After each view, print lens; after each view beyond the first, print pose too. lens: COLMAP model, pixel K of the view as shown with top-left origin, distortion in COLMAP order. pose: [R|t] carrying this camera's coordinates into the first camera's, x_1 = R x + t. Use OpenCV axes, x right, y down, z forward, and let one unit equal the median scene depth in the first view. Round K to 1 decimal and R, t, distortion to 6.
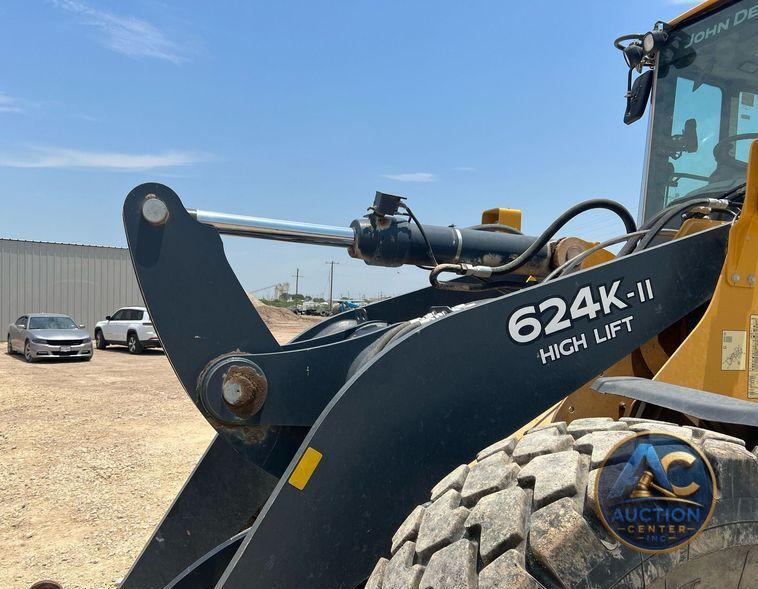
lens RADIAL K [[638.7, 0, 328.5], [0, 638.7, 305.1], [0, 0, 1]] dist [0.048109, -0.079637]
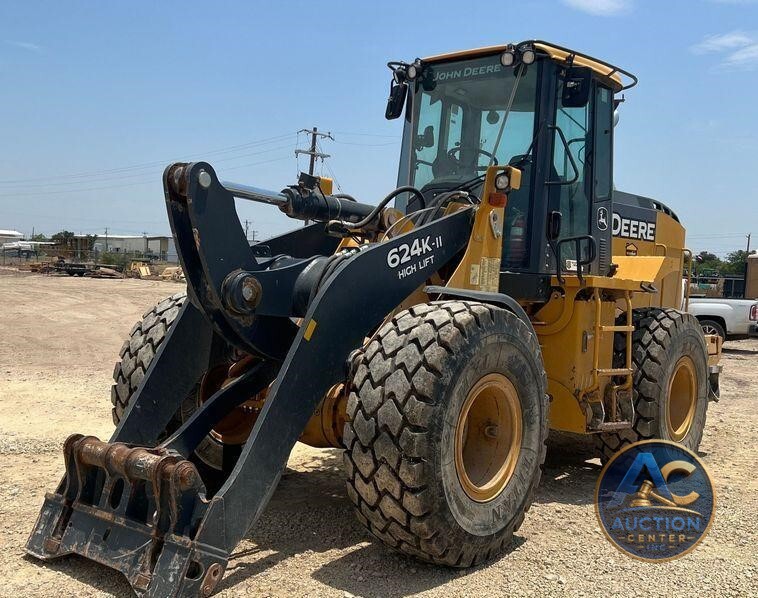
lens RADIAL K [[890.0, 0, 379.0], [0, 890.0, 299.0], [0, 0, 1]] dist [0.012639, -0.002302]
pose [[0.826766, 0.003880, 0.562532, -1.136726], [-0.036080, 0.998283, 0.046142, 0.030706], [-0.561387, -0.058445, 0.825487, -1.076625]]
